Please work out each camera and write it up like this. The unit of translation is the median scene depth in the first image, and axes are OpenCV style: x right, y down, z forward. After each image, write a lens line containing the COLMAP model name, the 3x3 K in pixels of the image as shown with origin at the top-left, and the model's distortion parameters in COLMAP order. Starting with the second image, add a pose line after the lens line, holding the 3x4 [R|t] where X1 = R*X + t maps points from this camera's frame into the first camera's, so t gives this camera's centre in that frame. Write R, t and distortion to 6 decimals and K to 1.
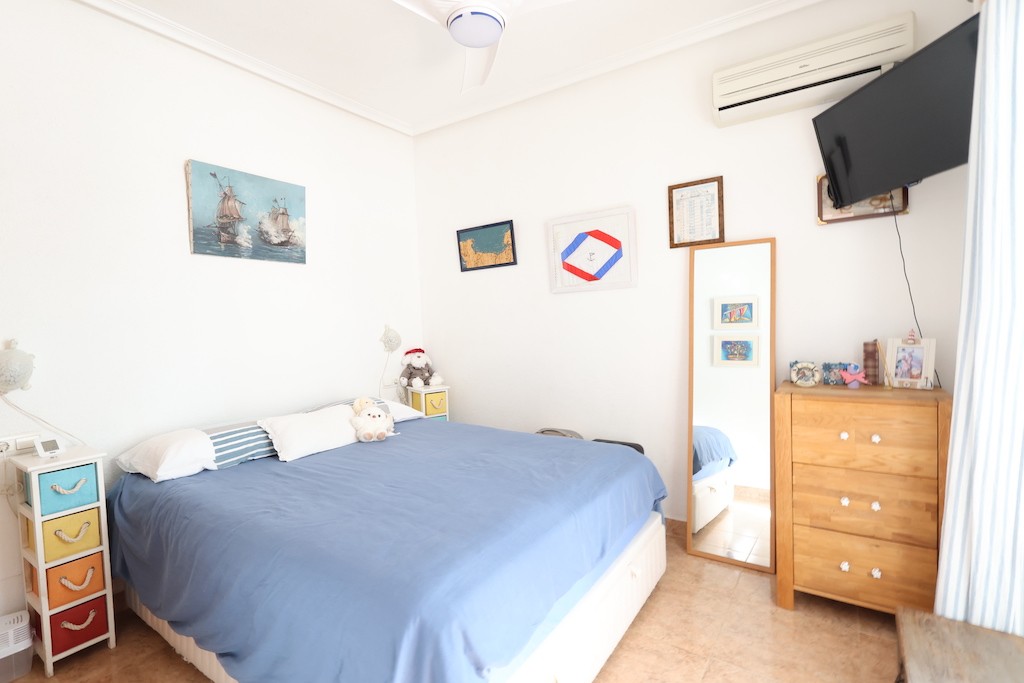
lens RADIAL K [[476.4, 0, 513.5], [0, 476.4, 342.5], [0, 0, 1]] dist [0.001482, 0.002284]
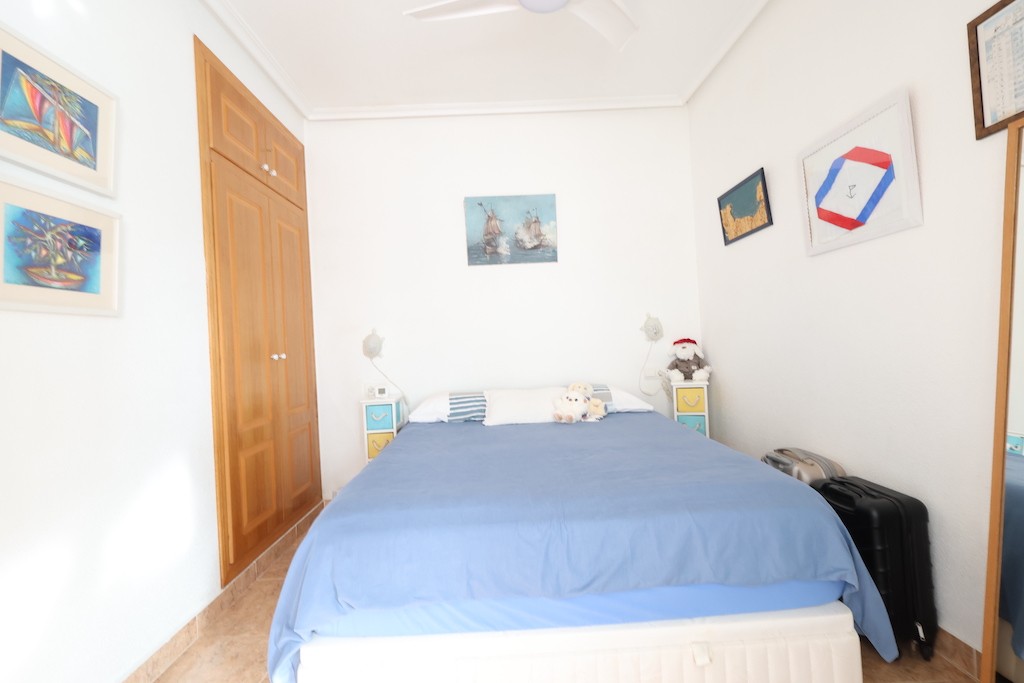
lens RADIAL K [[476.4, 0, 512.6], [0, 476.4, 341.7], [0, 0, 1]] dist [0.001482, 0.002284]
pose [[0.583921, 0.003165, -0.811804, 0.441011], [-0.006093, 0.999981, -0.000484, 0.027268], [0.811788, 0.005229, 0.583929, 0.266806]]
